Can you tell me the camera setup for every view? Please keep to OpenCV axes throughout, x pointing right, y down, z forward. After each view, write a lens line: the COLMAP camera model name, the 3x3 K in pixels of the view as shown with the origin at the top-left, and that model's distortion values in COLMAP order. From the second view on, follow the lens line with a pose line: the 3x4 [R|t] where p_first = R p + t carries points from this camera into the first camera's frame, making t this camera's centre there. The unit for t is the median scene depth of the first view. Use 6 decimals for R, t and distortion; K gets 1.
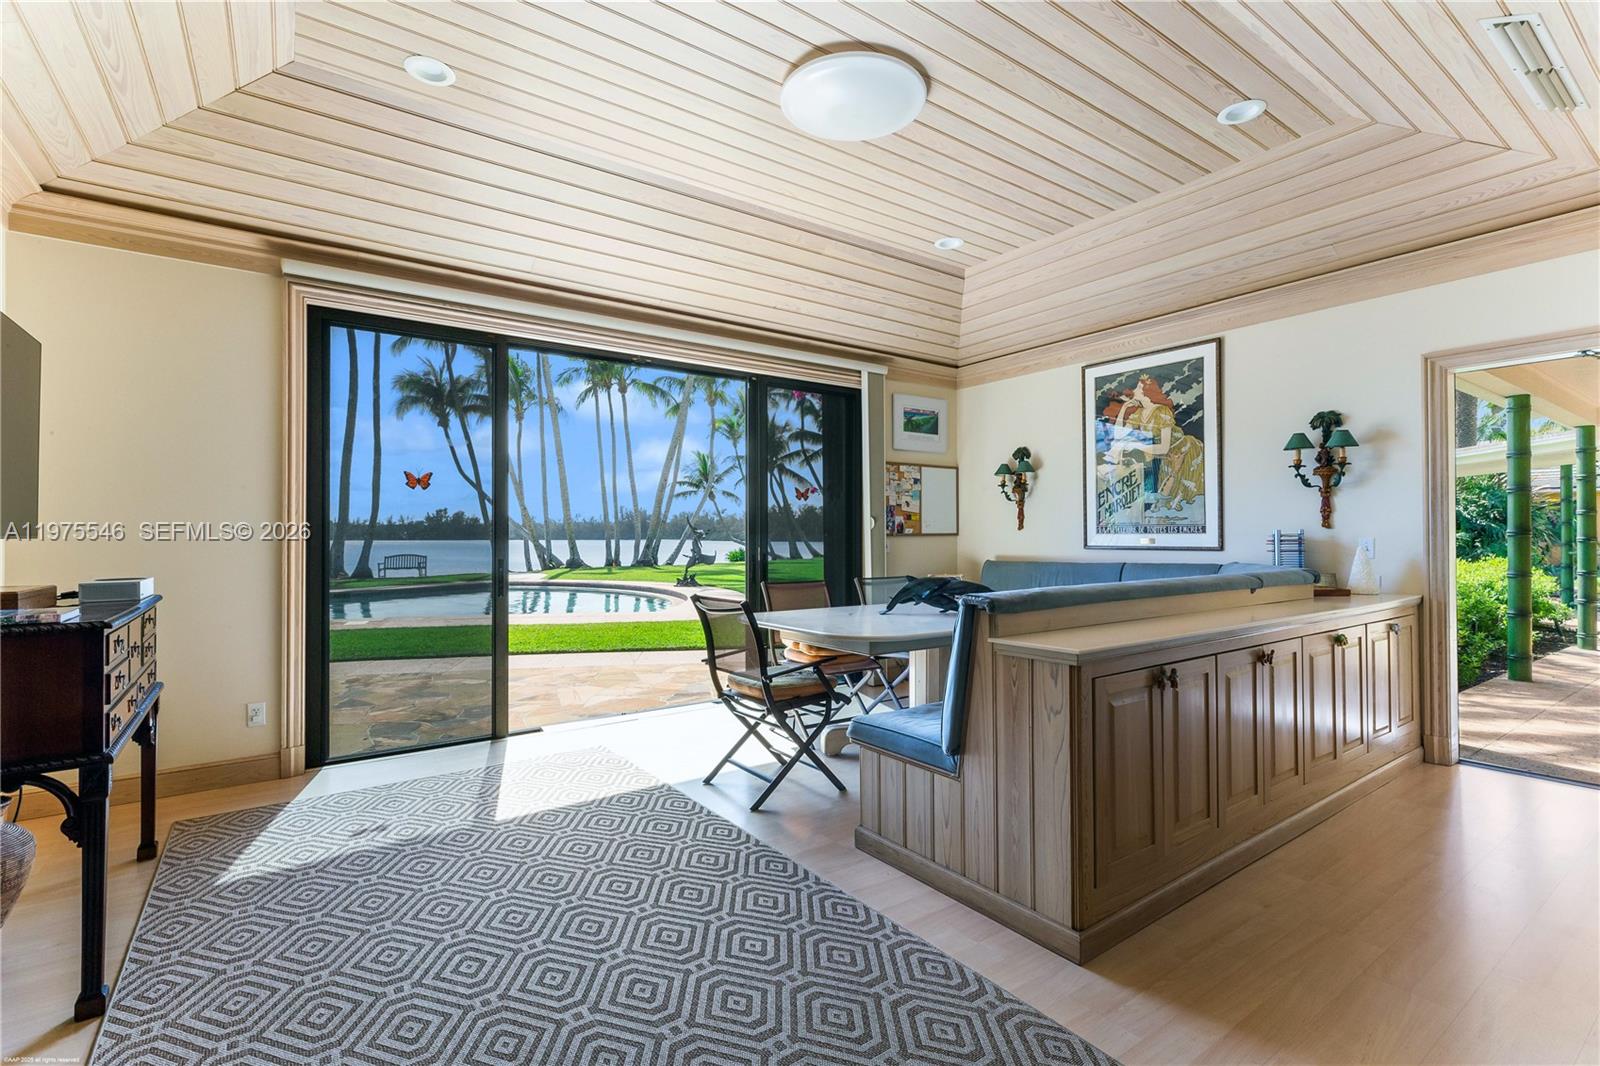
lens RADIAL K [[727.6, 0, 800.0], [0, 727.6, 533.0], [0, 0, 1]] dist [0.001869, -0.000353]
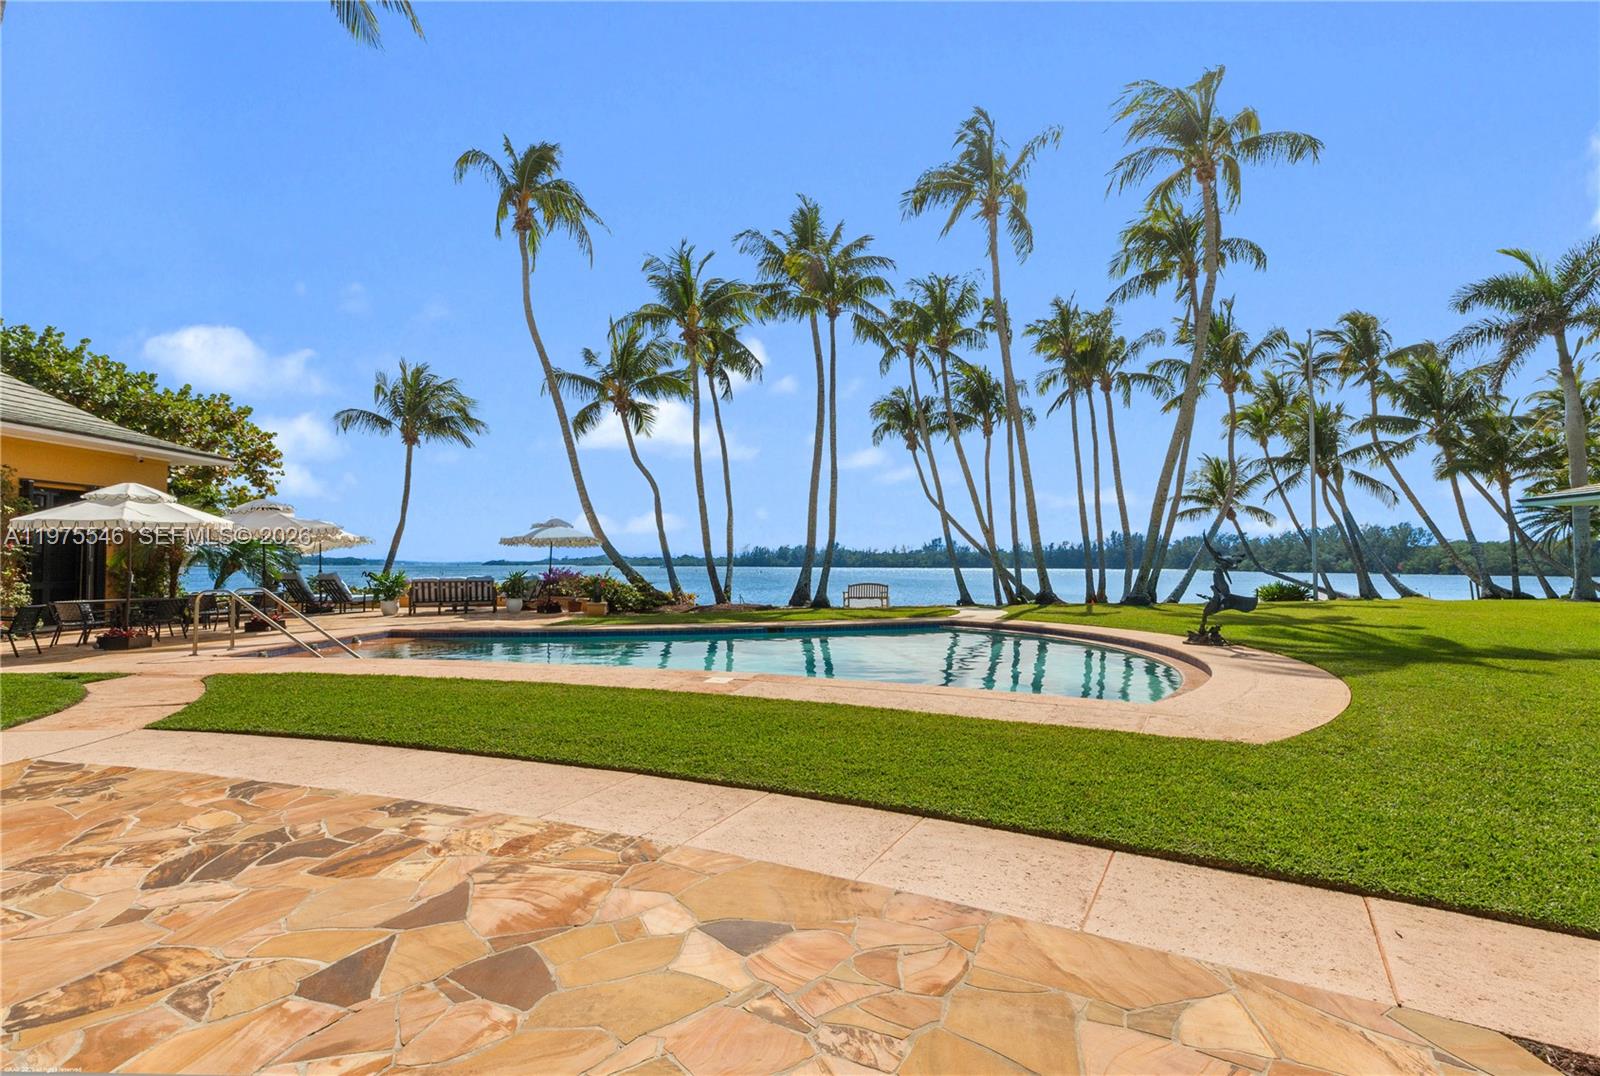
lens RADIAL K [[698.8, 0, 800.0], [0, 698.8, 538.0], [0, 0, 1]] dist [-0.035235, -0.000048]
pose [[0.787924, -0.018413, -0.615497, -0.035585], [-0.001890, 0.999476, -0.032320, -0.000333], [0.615769, 0.026629, 0.787476, 0.164393]]
